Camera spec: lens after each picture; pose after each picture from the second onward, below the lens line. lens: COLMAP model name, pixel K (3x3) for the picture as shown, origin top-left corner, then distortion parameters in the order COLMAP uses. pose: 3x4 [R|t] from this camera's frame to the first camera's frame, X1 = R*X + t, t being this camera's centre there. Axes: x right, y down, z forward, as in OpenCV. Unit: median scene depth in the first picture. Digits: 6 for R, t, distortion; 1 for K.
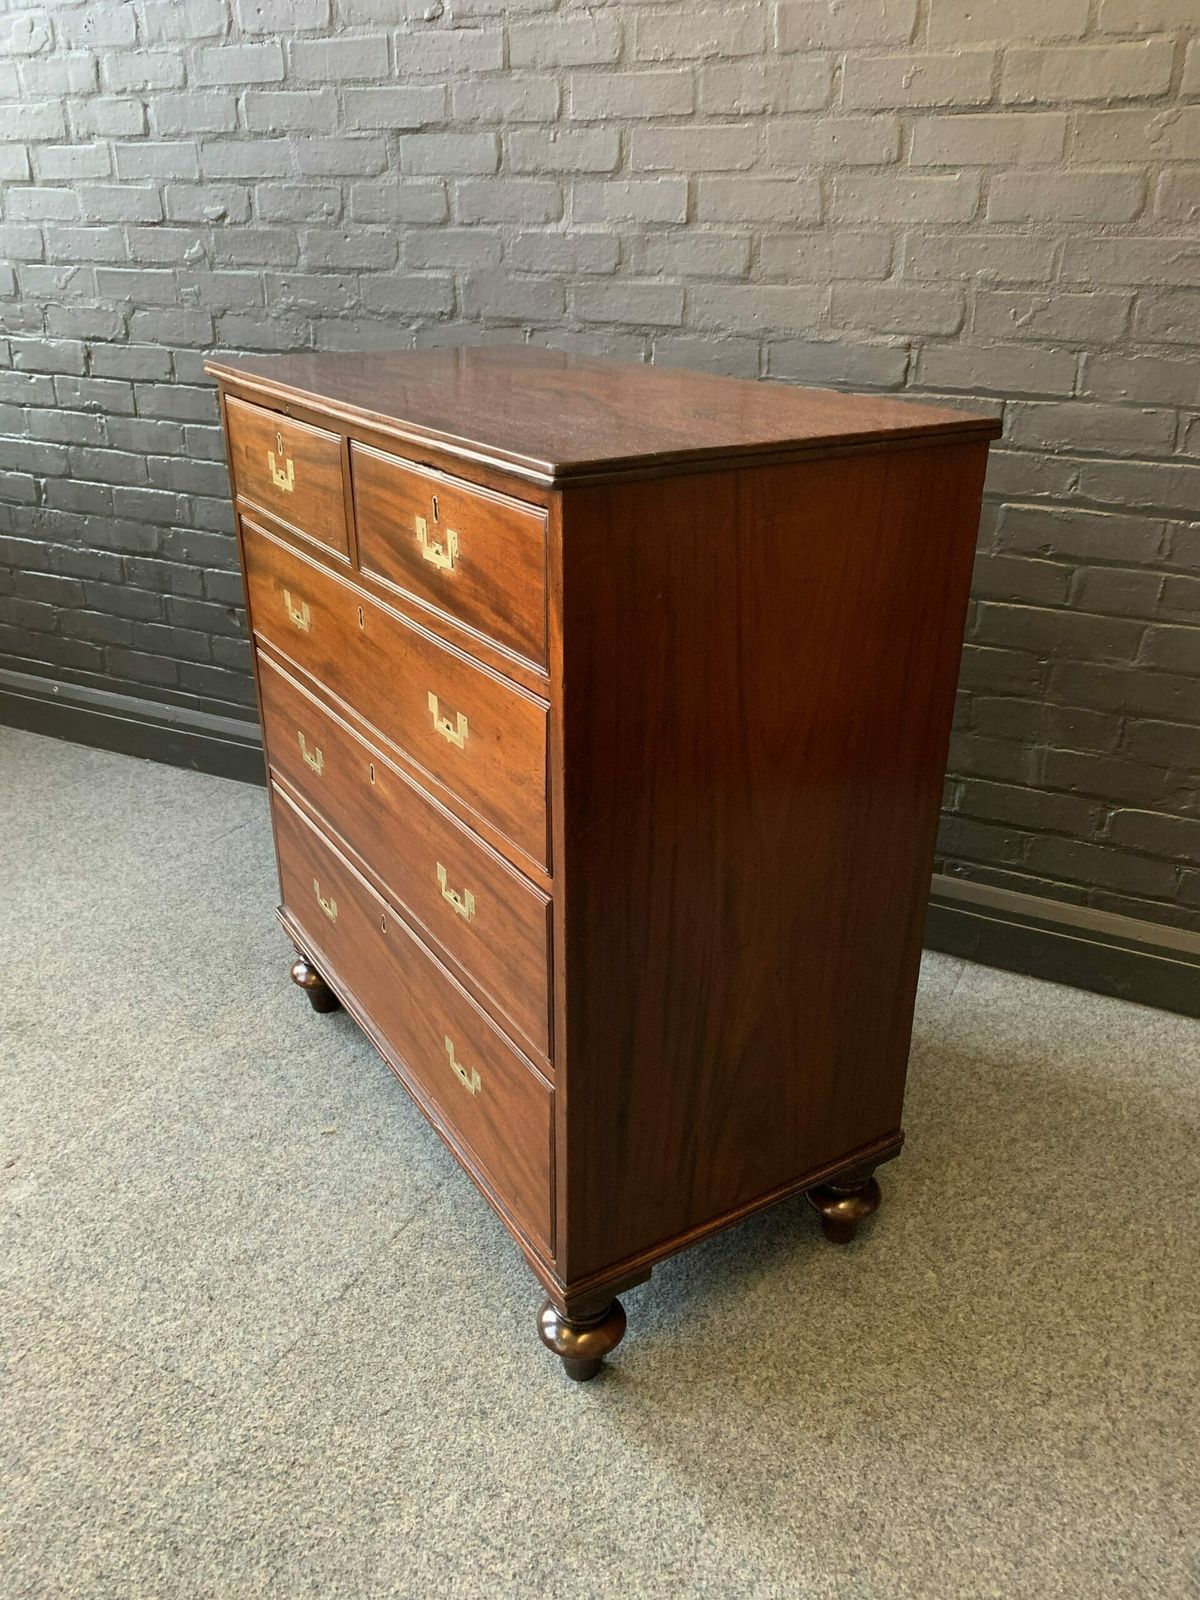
lens RADIAL K [[1240.5, 0, 603.2], [0, 1240.5, 787.4], [0, 0, 1]] dist [0.000285, 0.006550]
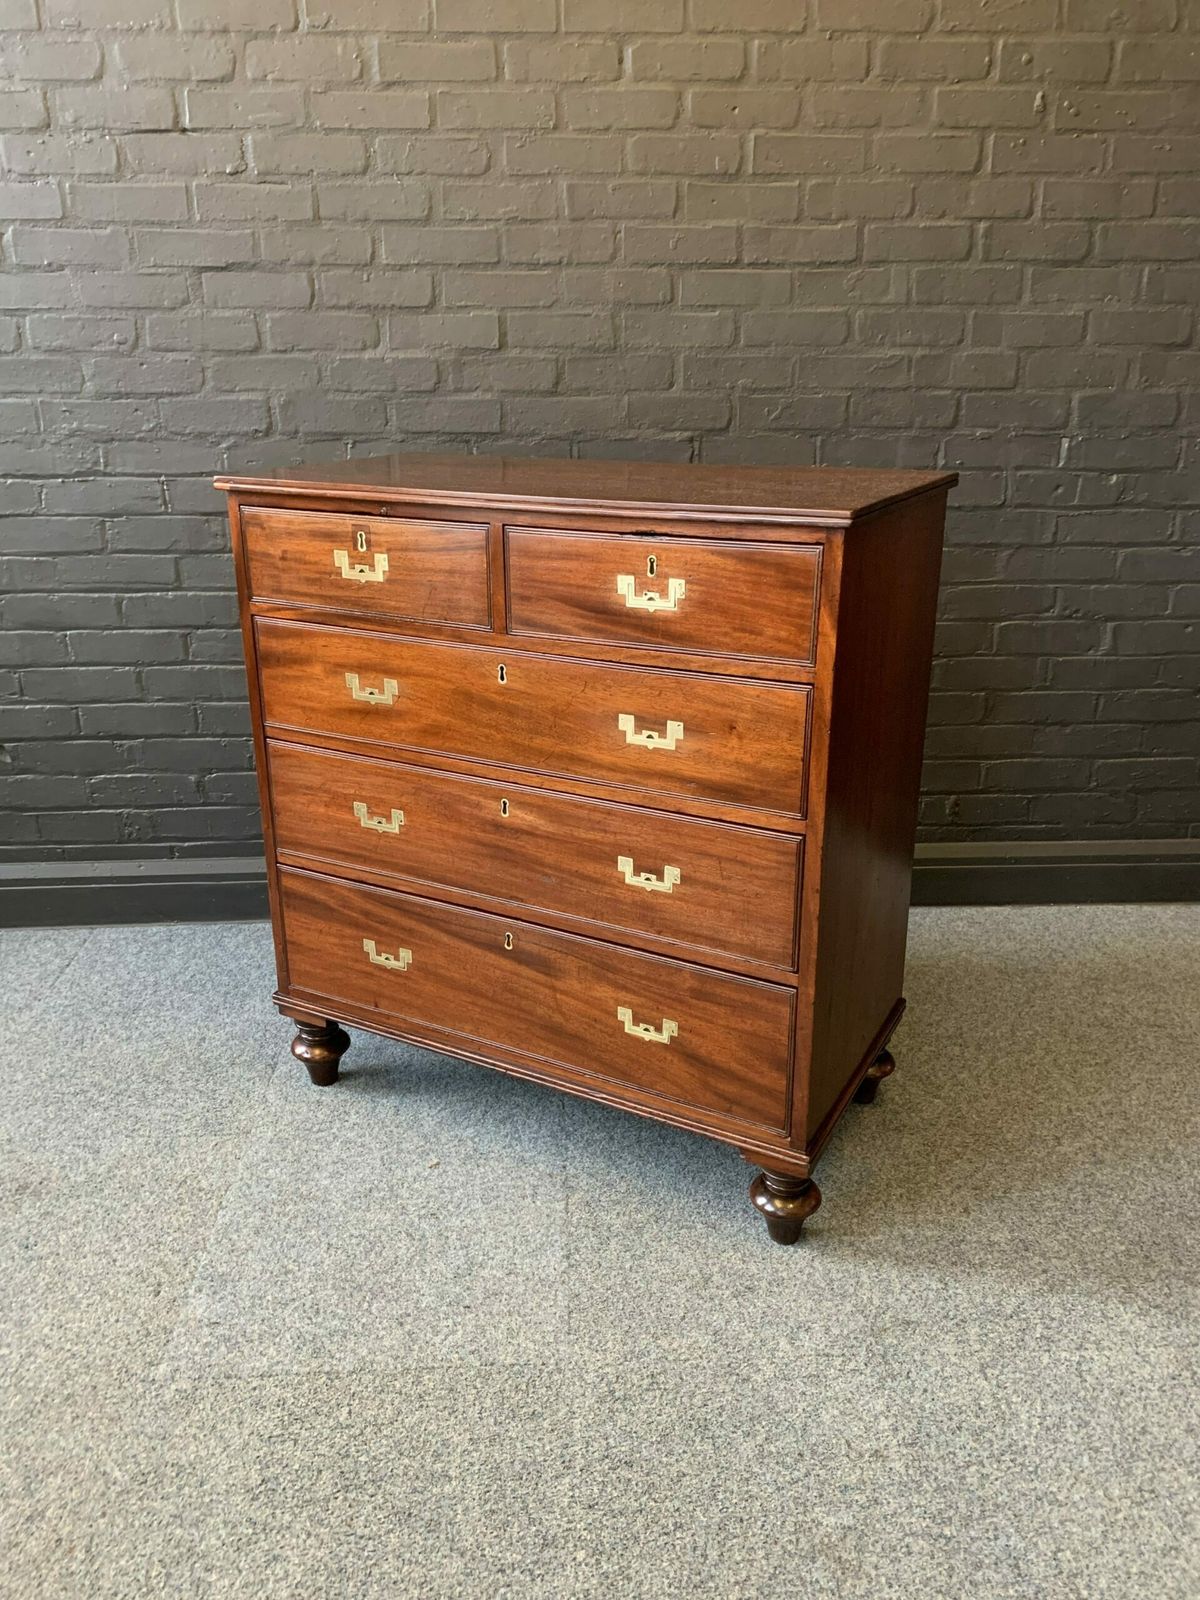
lens RADIAL K [[1243.5, 0, 599.2], [0, 1243.5, 777.0], [0, 0, 1]] dist [0.011274, -0.005577]
pose [[0.868146, -0.171455, 0.465753, -0.514824], [0.212711, 0.976413, -0.037045, 0.018277], [-0.448415, 0.131232, 0.884139, -0.062803]]
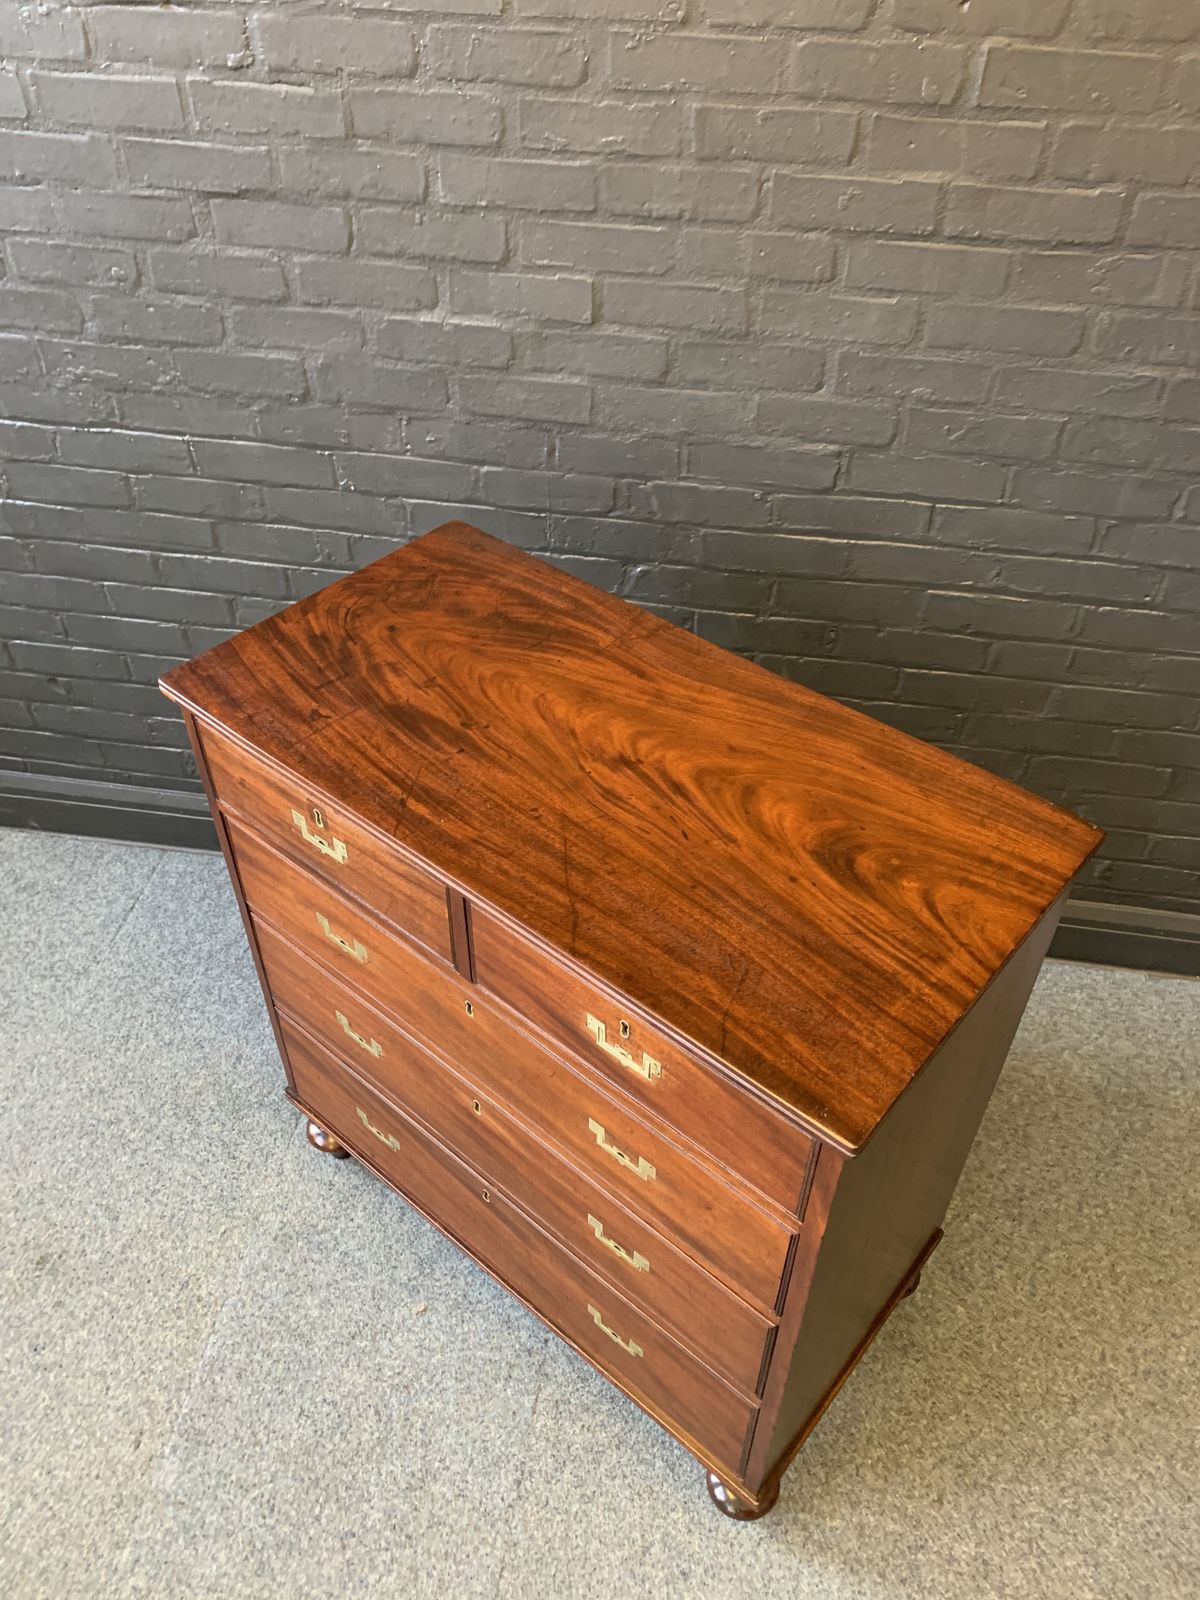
lens RADIAL K [[1246.2, 0, 607.5], [0, 1246.2, 777.9], [0, 0, 1]] dist [0.001782, 0.004368]
pose [[0.950868, -0.204623, 0.232337, -0.212854], [0.123189, 0.938545, 0.322423, -0.463949], [-0.284034, -0.277960, 0.917640, 0.078663]]
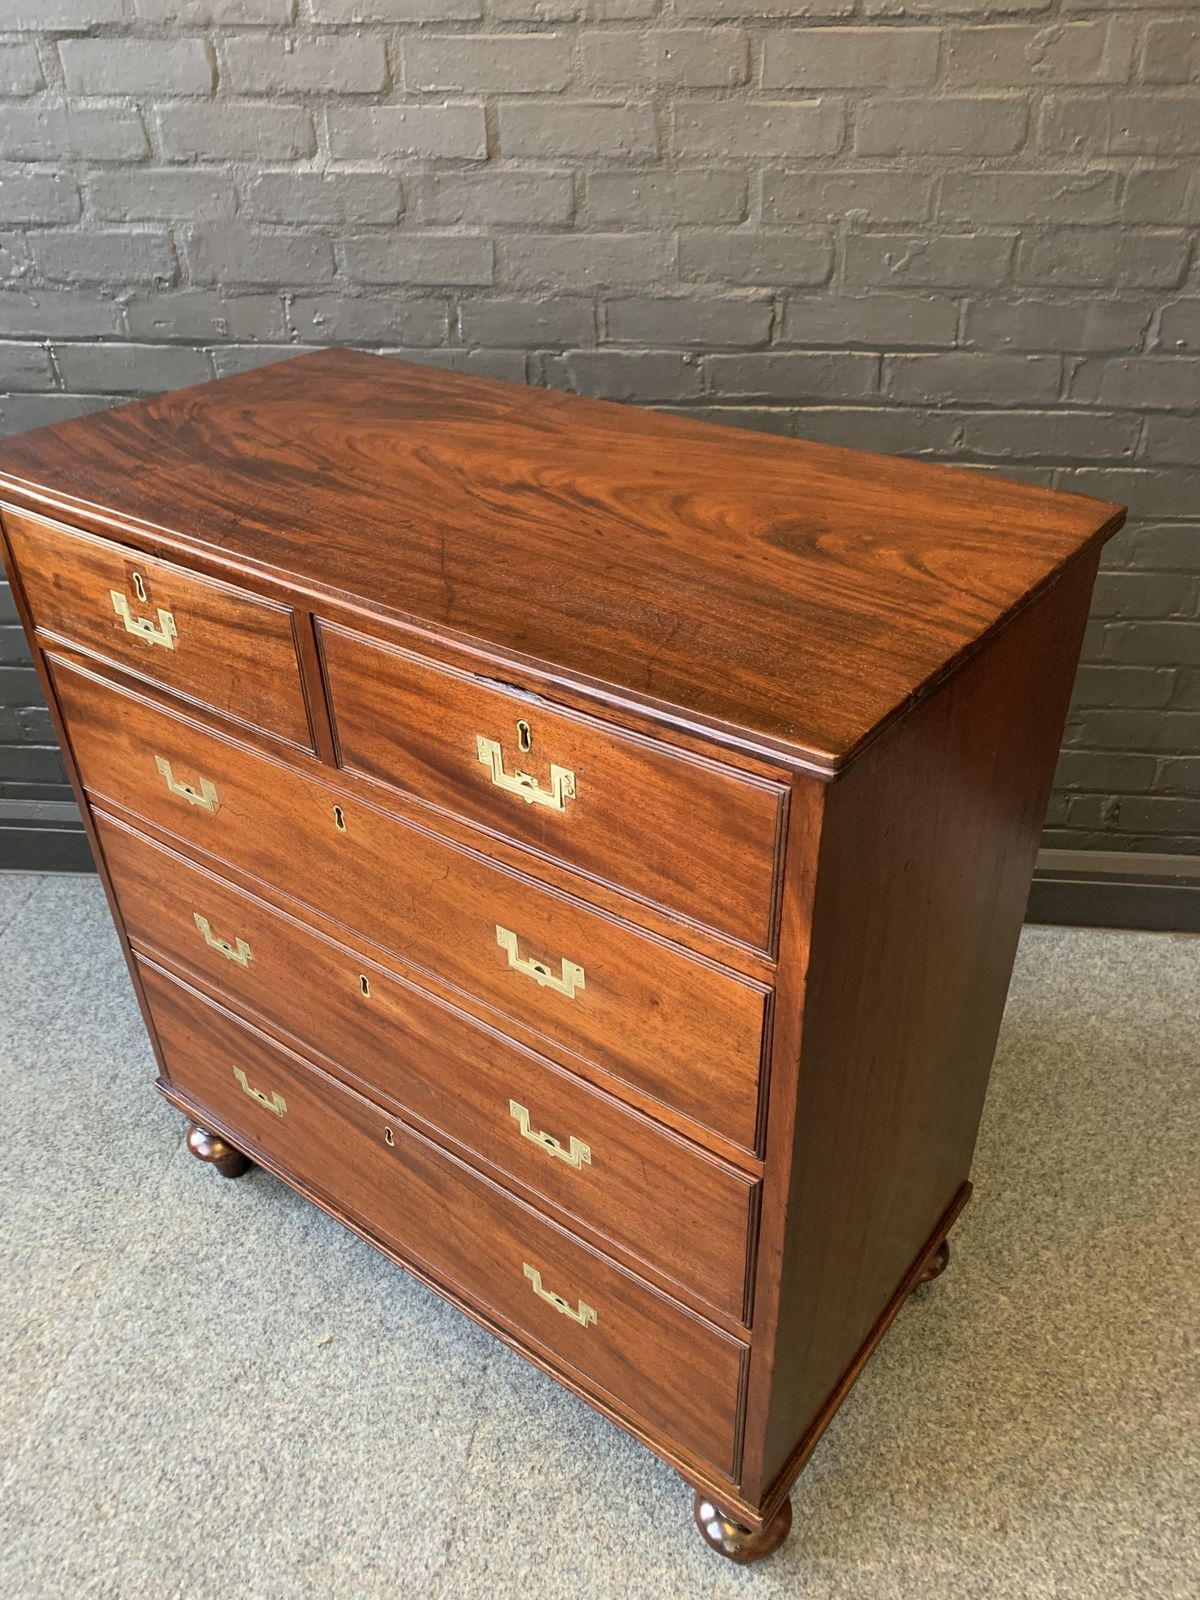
lens RADIAL K [[1244.7, 0, 620.7], [0, 1244.7, 793.3], [0, 0, 1]] dist [0.000284, 0.003616]
pose [[0.931714, -0.214673, 0.292958, -0.191340], [0.166894, 0.969475, 0.179624, -0.195924], [-0.322576, -0.118465, 0.939101, 0.167042]]
